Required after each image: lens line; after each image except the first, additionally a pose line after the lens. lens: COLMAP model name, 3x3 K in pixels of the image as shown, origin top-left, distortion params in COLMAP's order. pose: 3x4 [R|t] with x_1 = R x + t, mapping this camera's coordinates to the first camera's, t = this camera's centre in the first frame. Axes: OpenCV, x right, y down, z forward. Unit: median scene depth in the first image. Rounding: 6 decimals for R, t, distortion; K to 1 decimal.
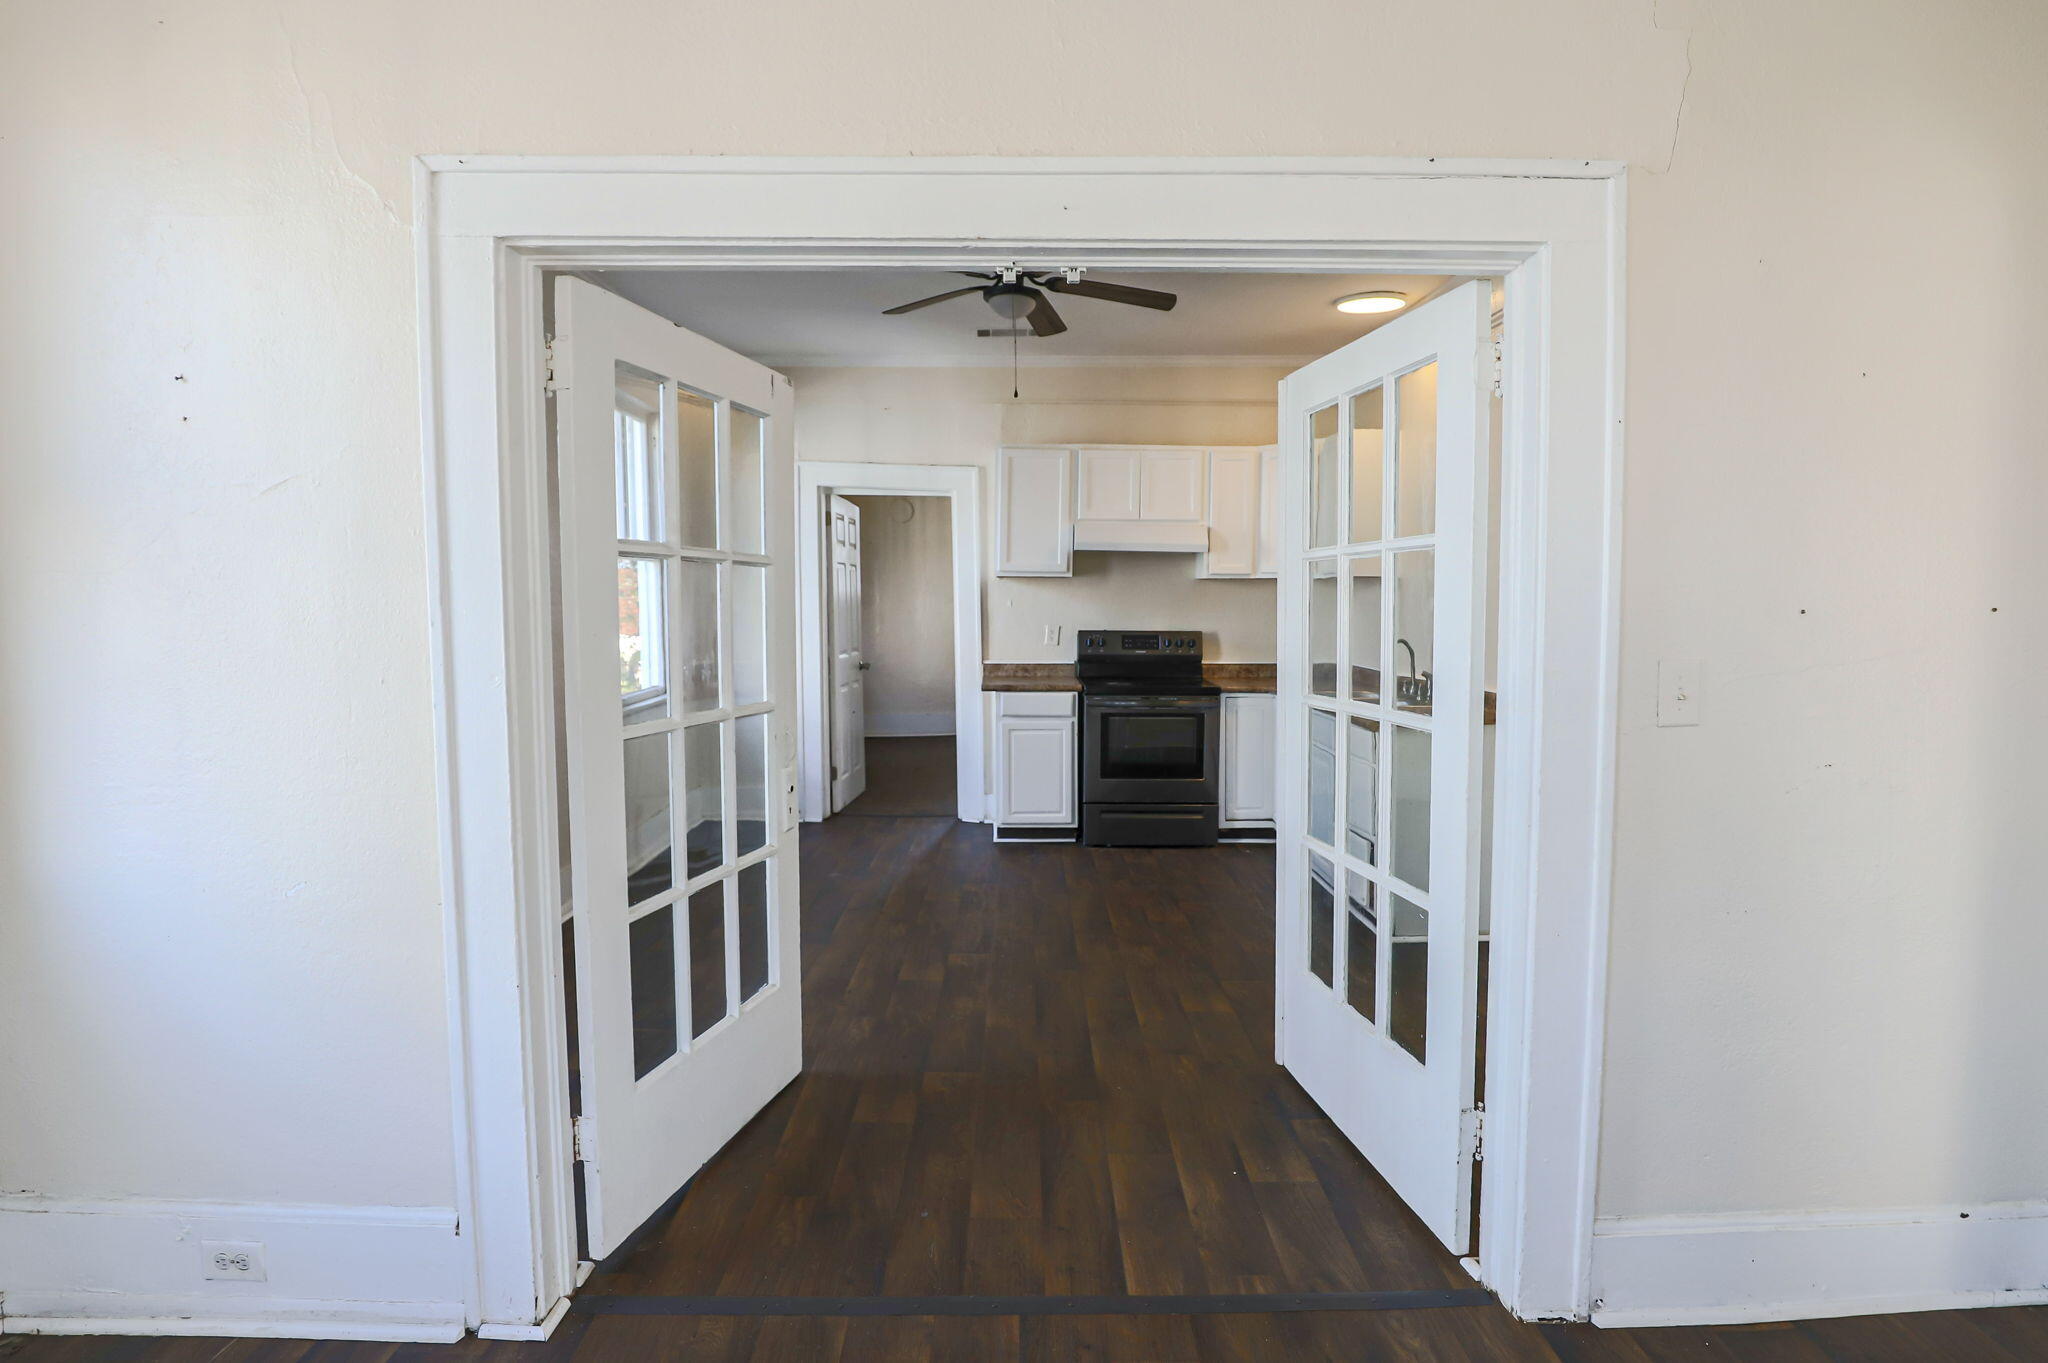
lens RADIAL K [[1013.8, 0, 1008.4], [0, 1013.8, 680.2], [0, 0, 1]] dist [-0.034612, 0.007084]
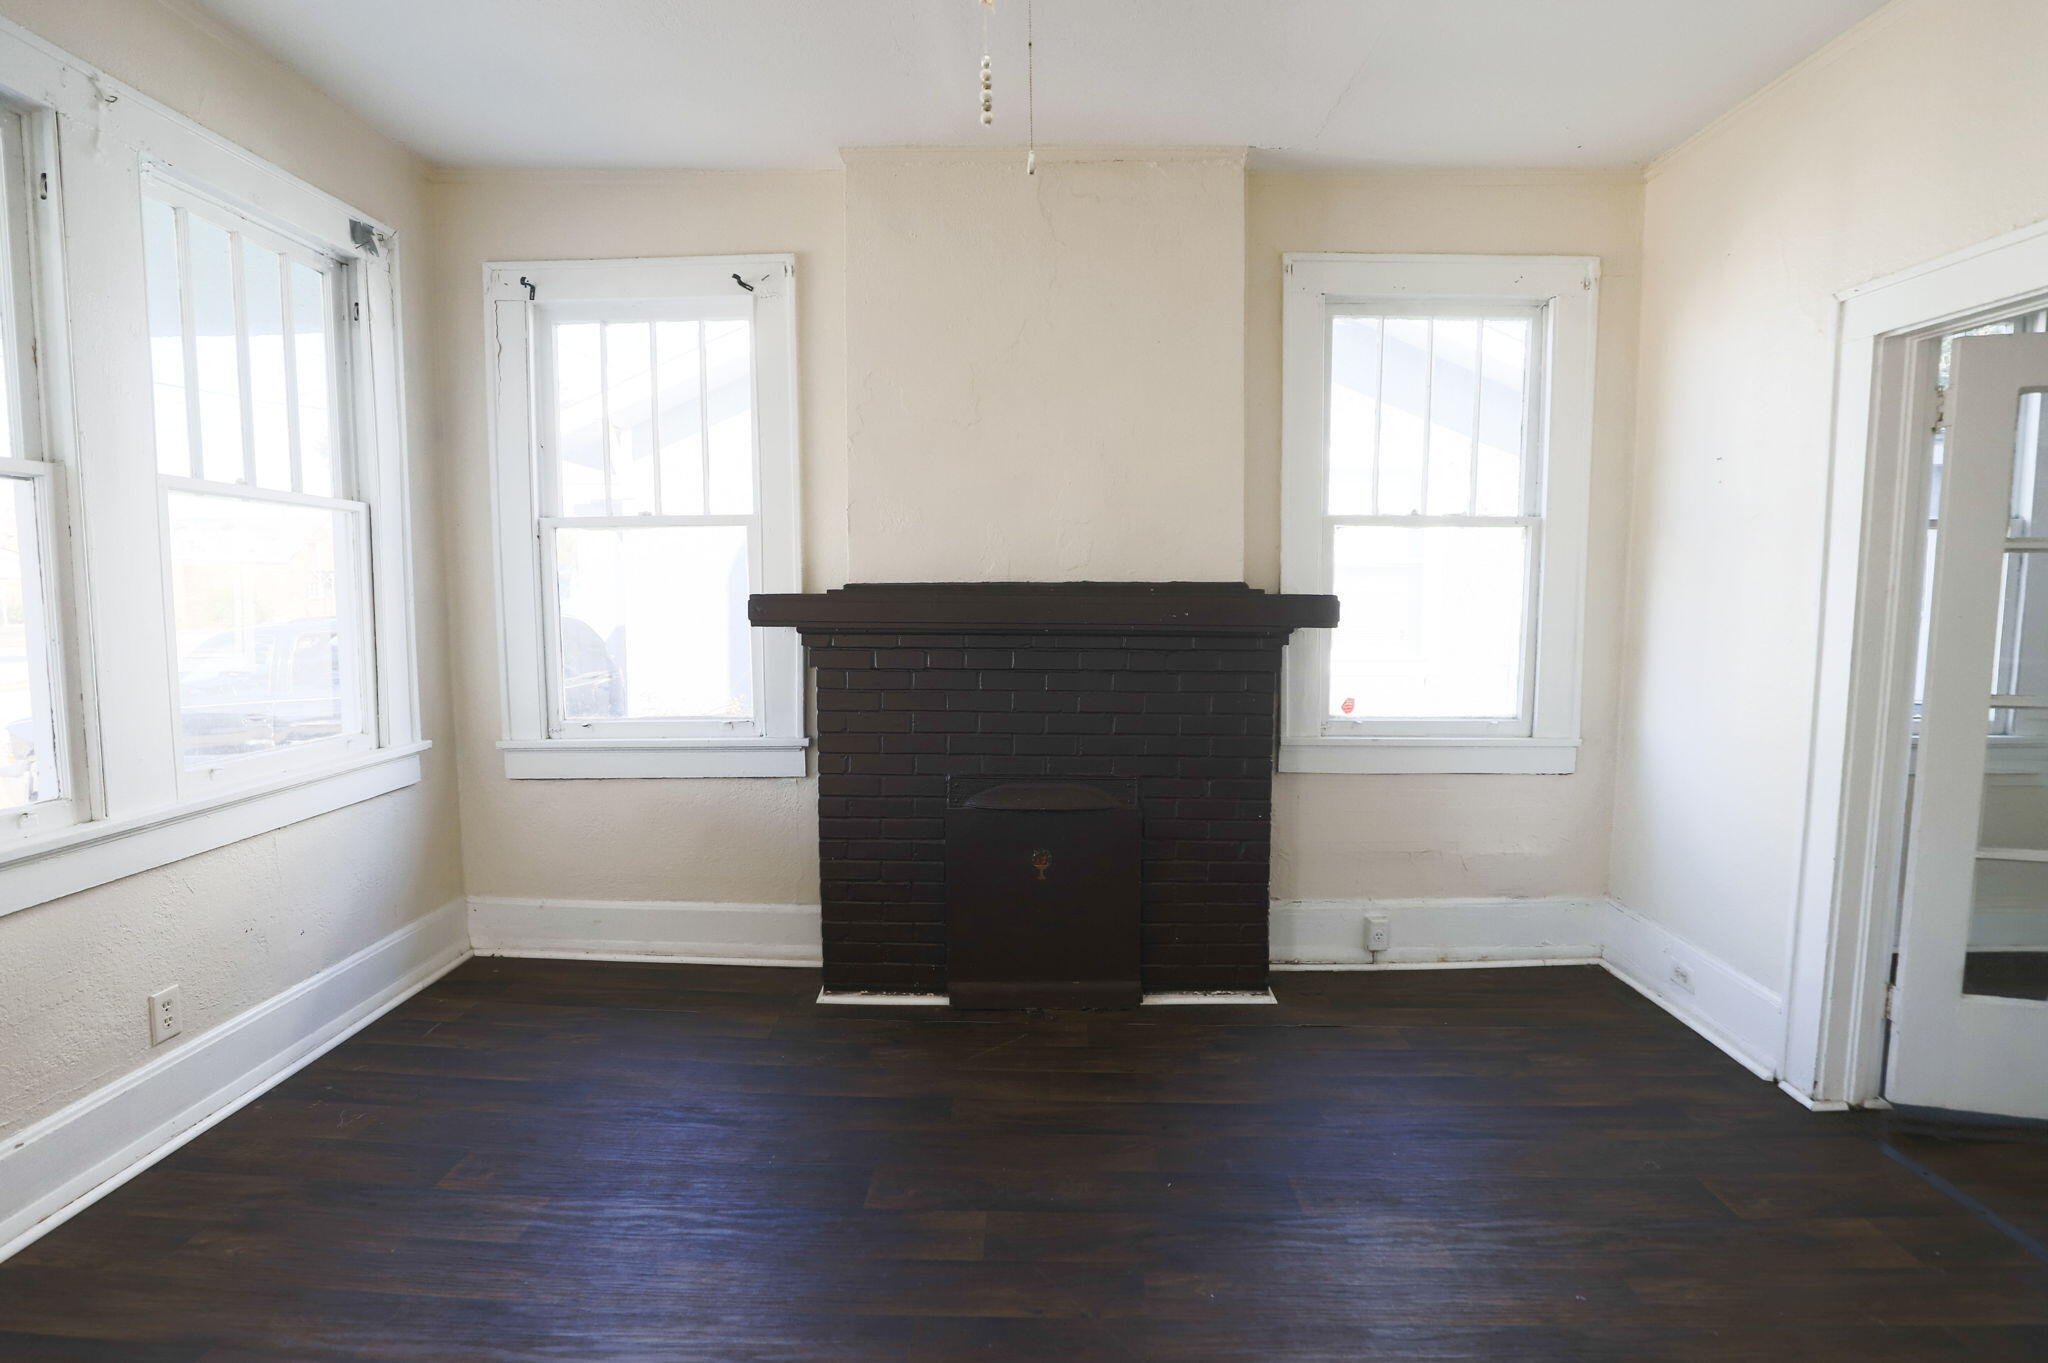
lens RADIAL K [[1013.8, 0, 1010.3], [0, 1013.8, 675.9], [0, 0, 1]] dist [-0.034612, 0.007084]
pose [[-0.033739, 0.090984, -0.995281, 0.911412], [-0.076197, 0.992715, 0.093332, 0.004075], [0.996522, 0.078986, -0.026560, -0.149821]]
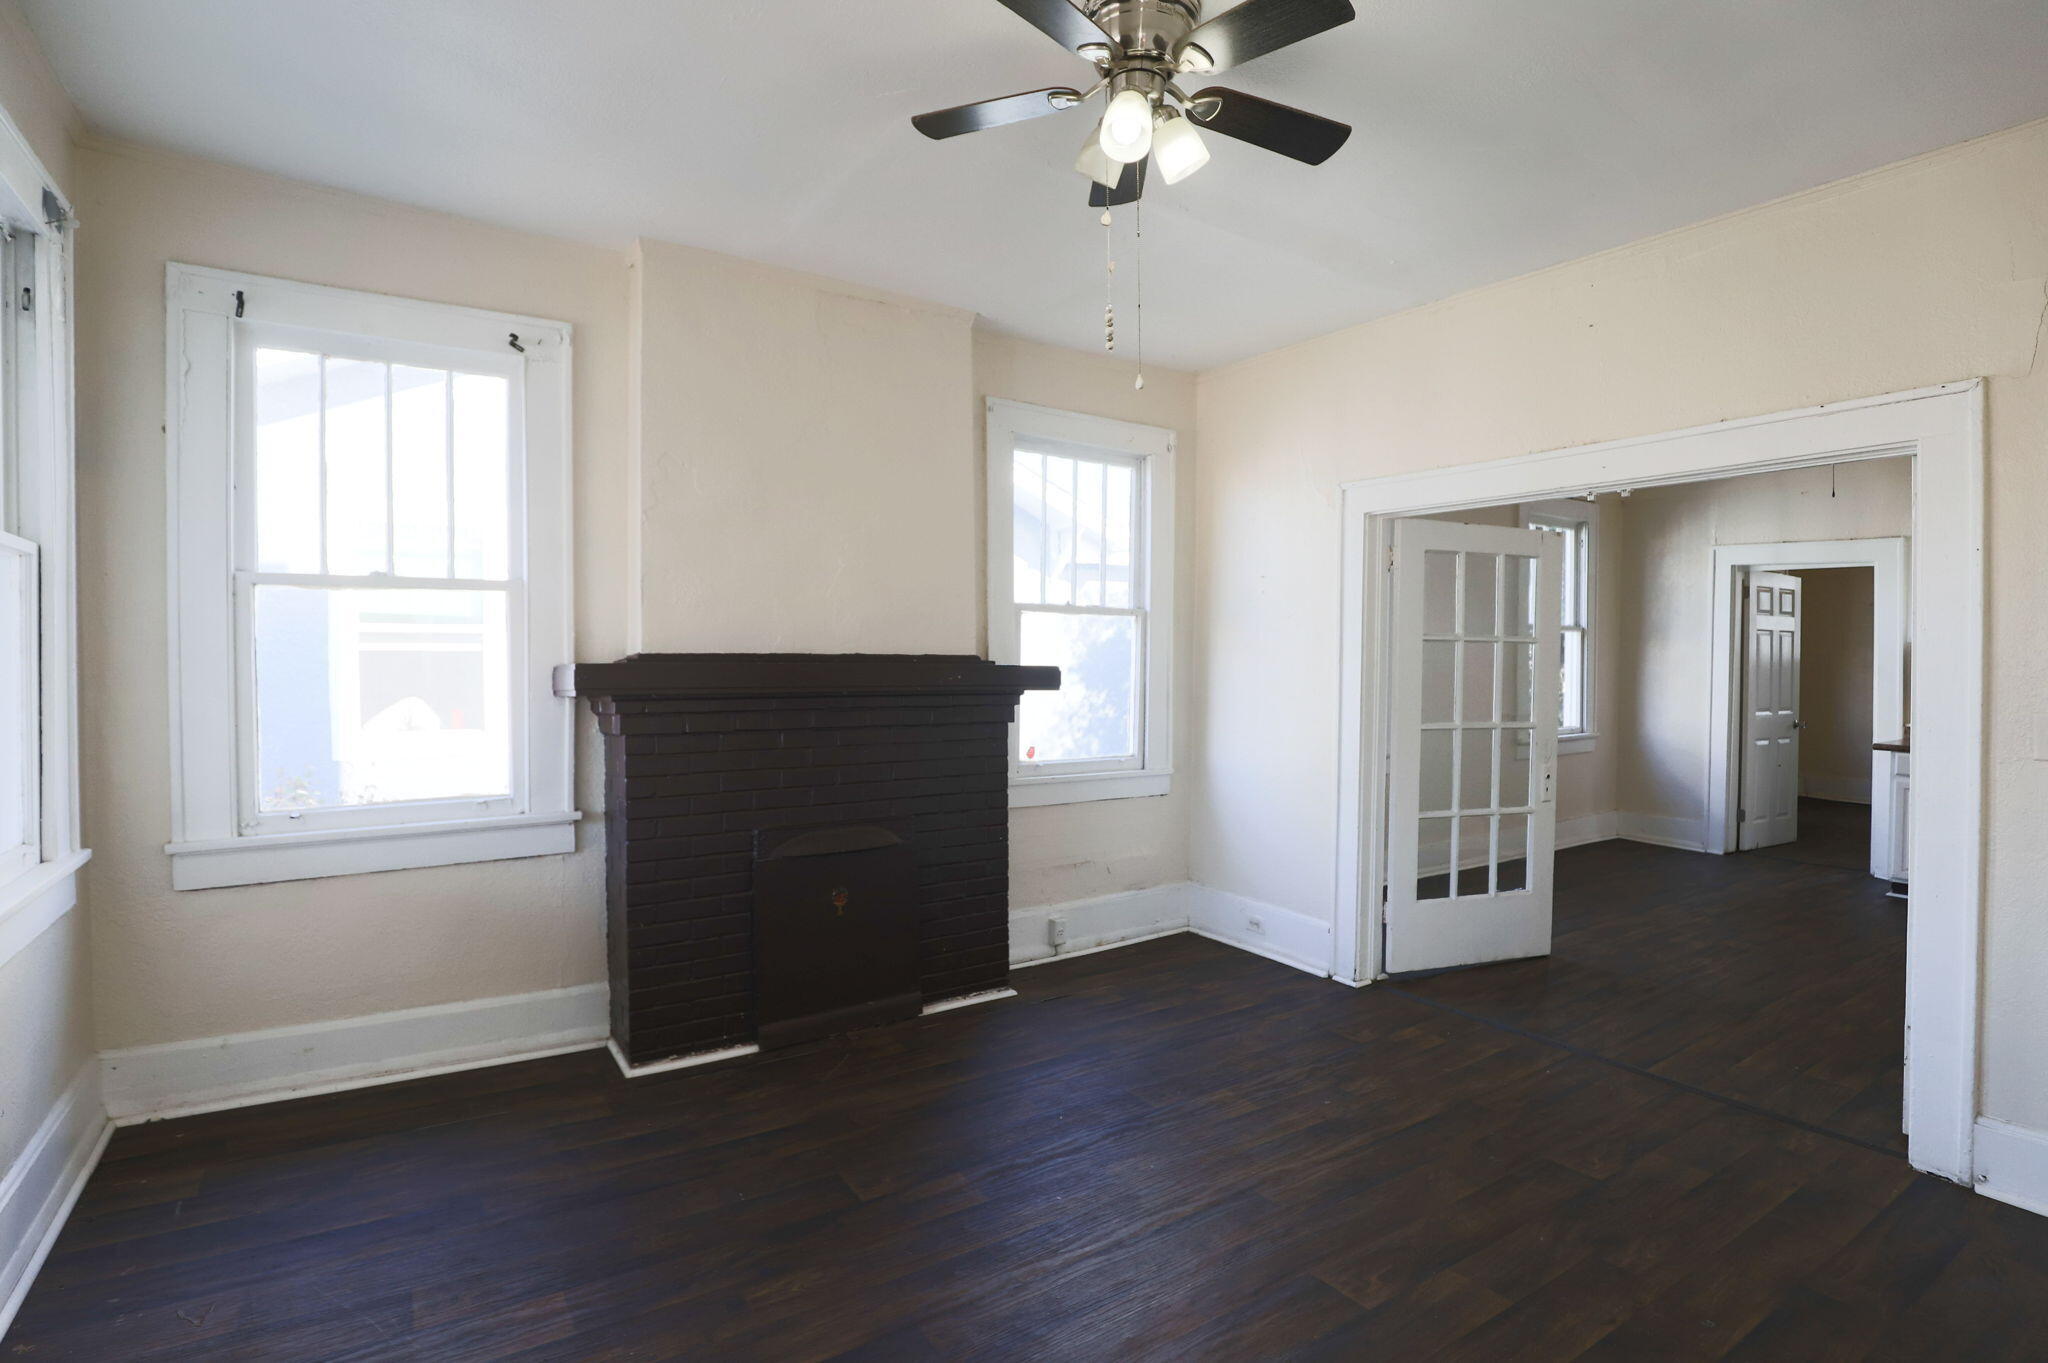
lens RADIAL K [[1013.8, 0, 1019.3], [0, 1013.8, 676.4], [0, 0, 1]] dist [-0.034612, 0.007084]
pose [[0.539651, 0.021605, -0.841612, 1.021609], [-0.073328, 0.997078, -0.021423, 0.062384], [0.838689, 0.073275, 0.539658, -0.919976]]
